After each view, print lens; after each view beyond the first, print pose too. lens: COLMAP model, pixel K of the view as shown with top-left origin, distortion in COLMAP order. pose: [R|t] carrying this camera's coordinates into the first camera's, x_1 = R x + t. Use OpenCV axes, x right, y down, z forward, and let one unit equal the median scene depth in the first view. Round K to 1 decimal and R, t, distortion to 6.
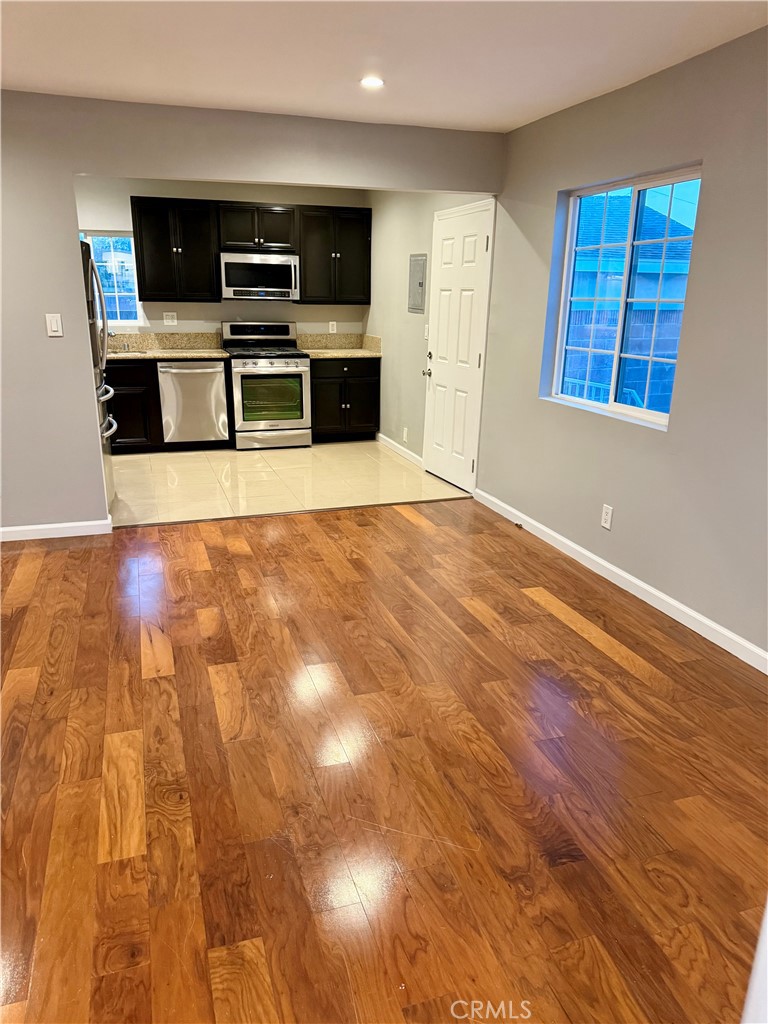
lens RADIAL K [[713.3, 0, 386.2], [0, 713.3, 527.1], [0, 0, 1]] dist [0.054590, -0.057495]
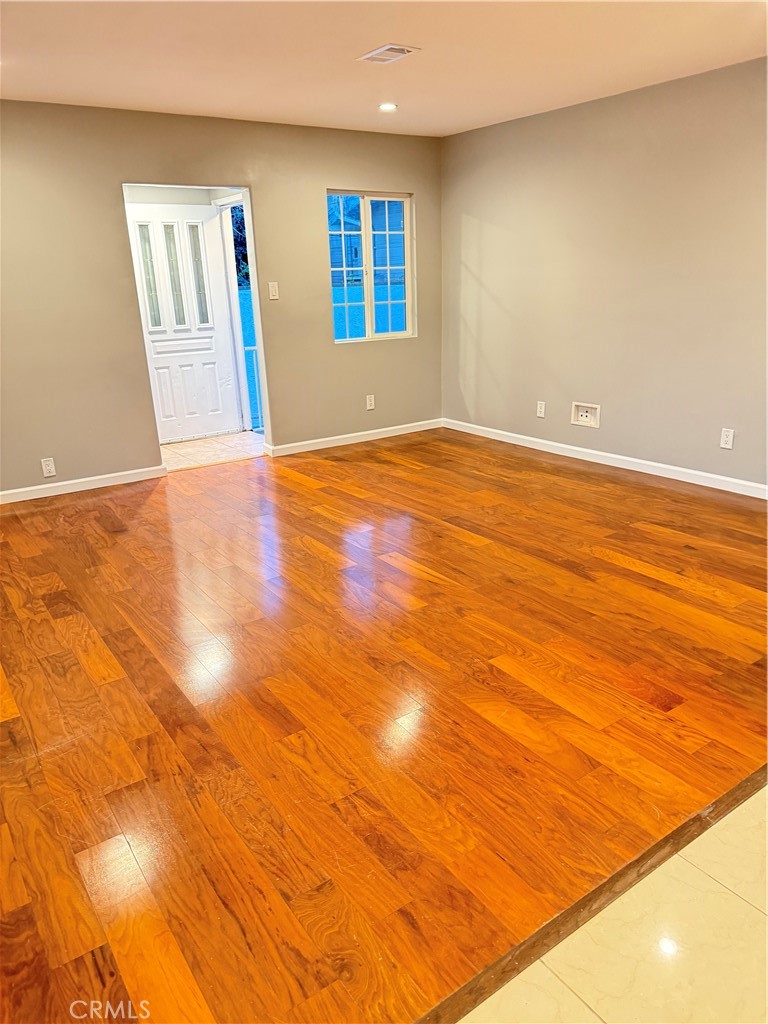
lens RADIAL K [[713.3, 0, 382.1], [0, 713.3, 508.3], [0, 0, 1]] dist [0.054590, -0.057495]
pose [[-0.961448, 0.105461, -0.253959, 0.010207], [-0.063489, 0.813452, 0.578157, -0.341509], [0.267556, 0.571992, -0.775396, 1.073232]]
